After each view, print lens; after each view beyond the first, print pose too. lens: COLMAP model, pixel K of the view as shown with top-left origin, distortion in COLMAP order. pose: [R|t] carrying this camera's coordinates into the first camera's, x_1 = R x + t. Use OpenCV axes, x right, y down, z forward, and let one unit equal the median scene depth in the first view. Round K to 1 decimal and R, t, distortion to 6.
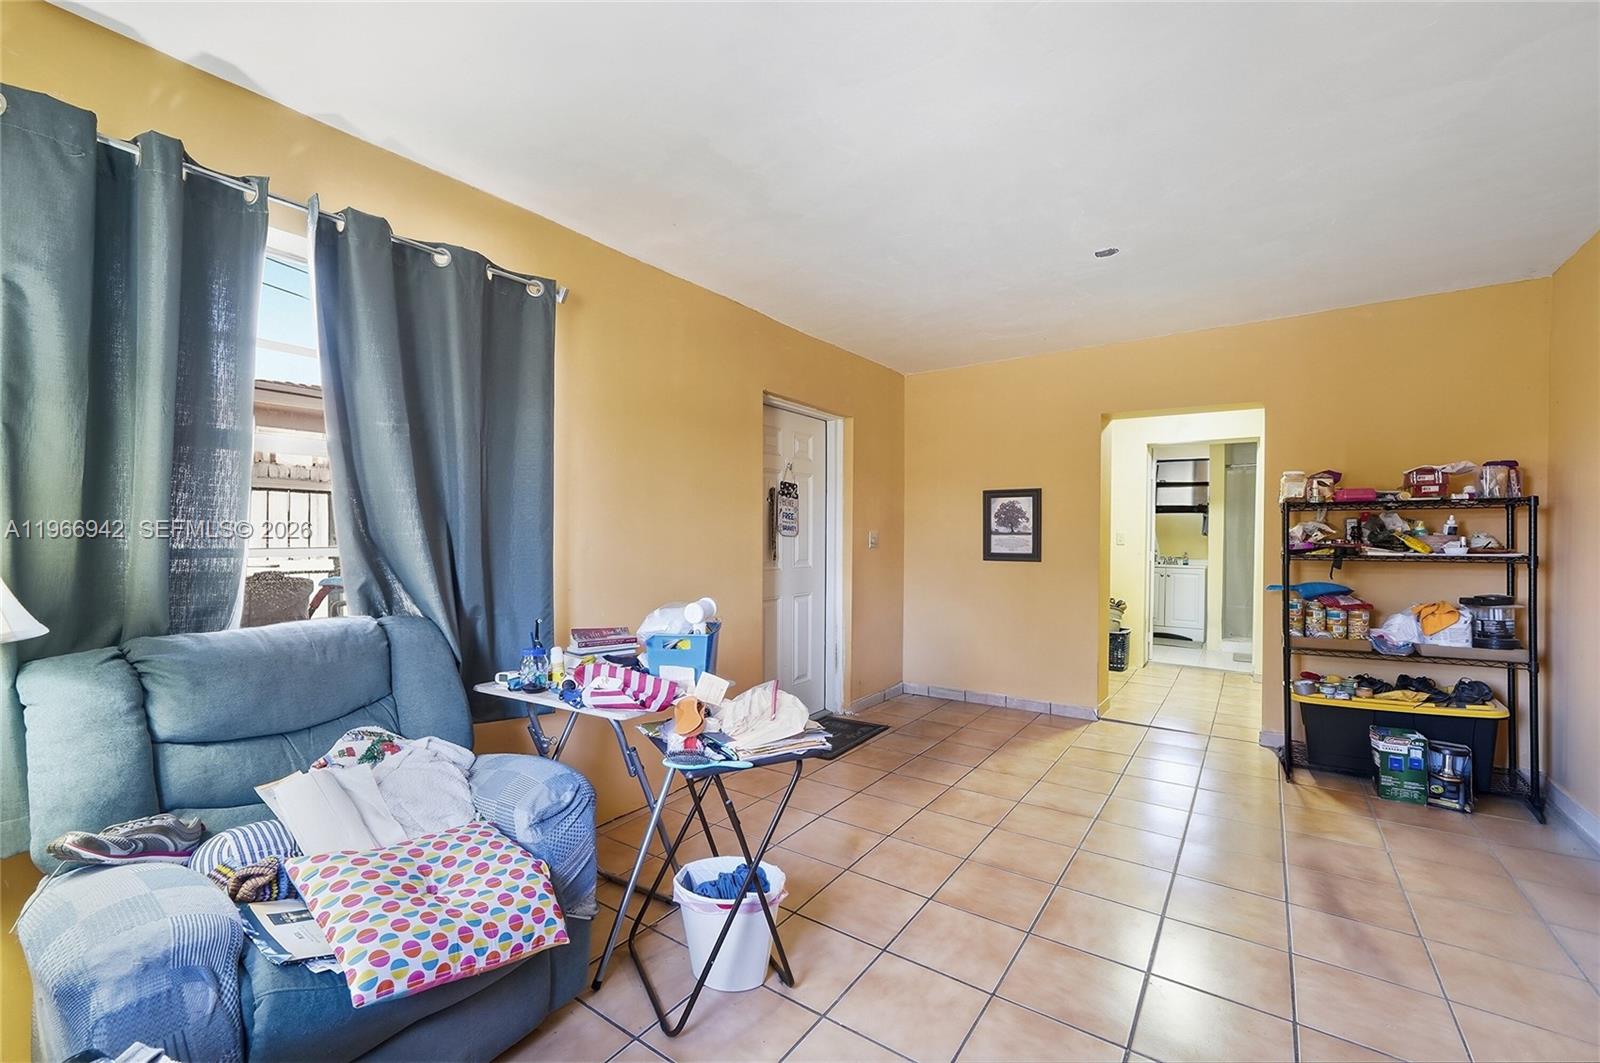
lens RADIAL K [[659.6, 0, 800.2], [0, 659.6, 530.4], [0, 0, 1]] dist [0.003634, 0.000086]
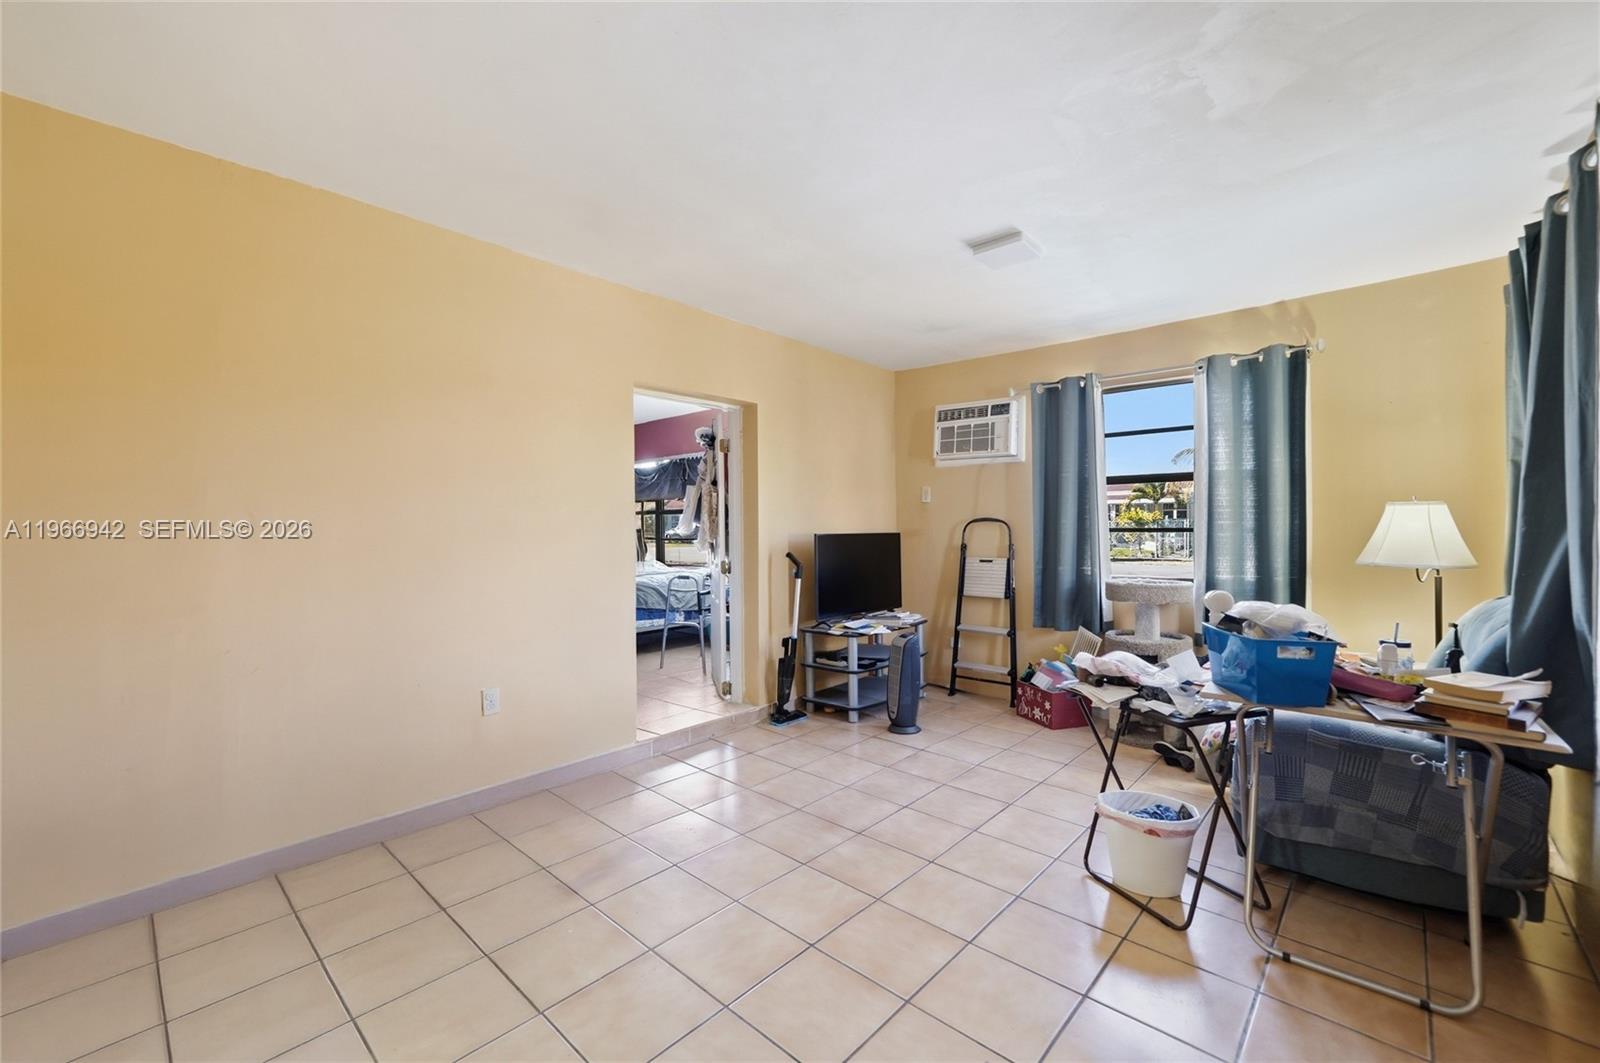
lens RADIAL K [[659.6, 0, 804.7], [0, 659.6, 531.7], [0, 0, 1]] dist [0.003634, 0.000086]
pose [[-0.992982, -0.001973, 0.118253, 0.235532], [-0.000517, 0.999924, 0.012341, 0.002729], [-0.118268, 0.012193, -0.992907, 1.433956]]
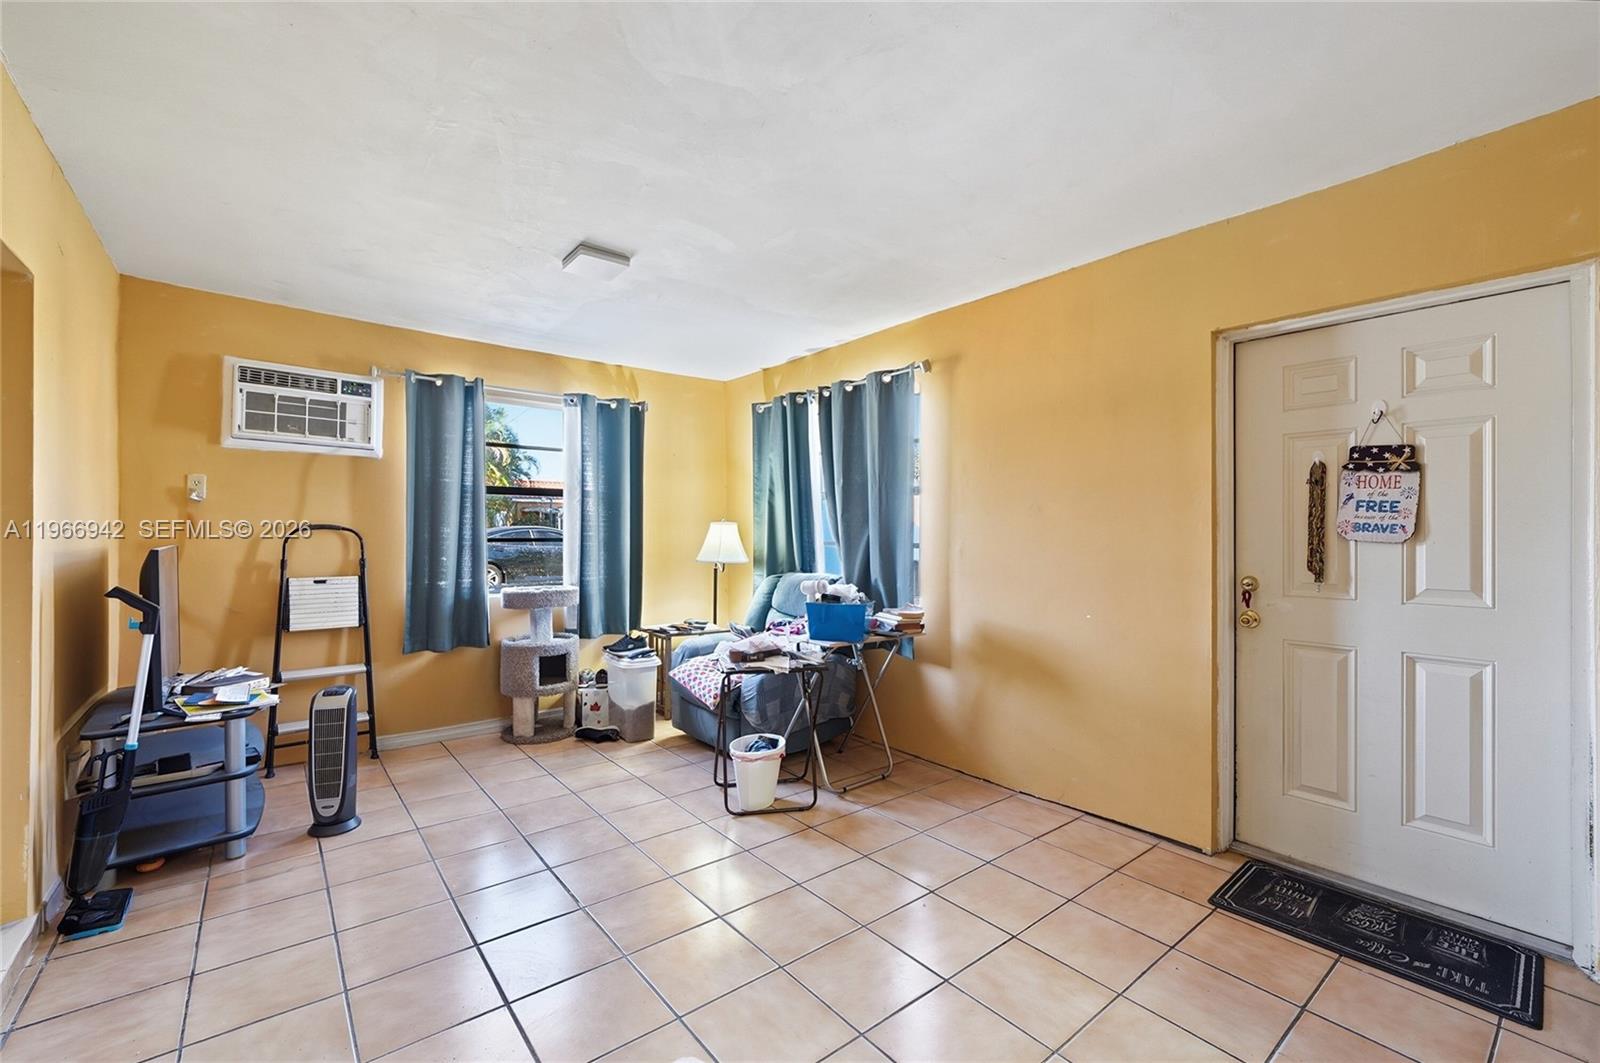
lens RADIAL K [[659.6, 0, 803.2], [0, 659.6, 532.0], [0, 0, 1]] dist [0.003634, 0.000086]
pose [[-0.268796, -0.012066, -0.963122, 0.912362], [-0.004319, 0.999927, -0.011321, 0.011377], [0.963188, 0.001117, -0.268828, 0.976443]]
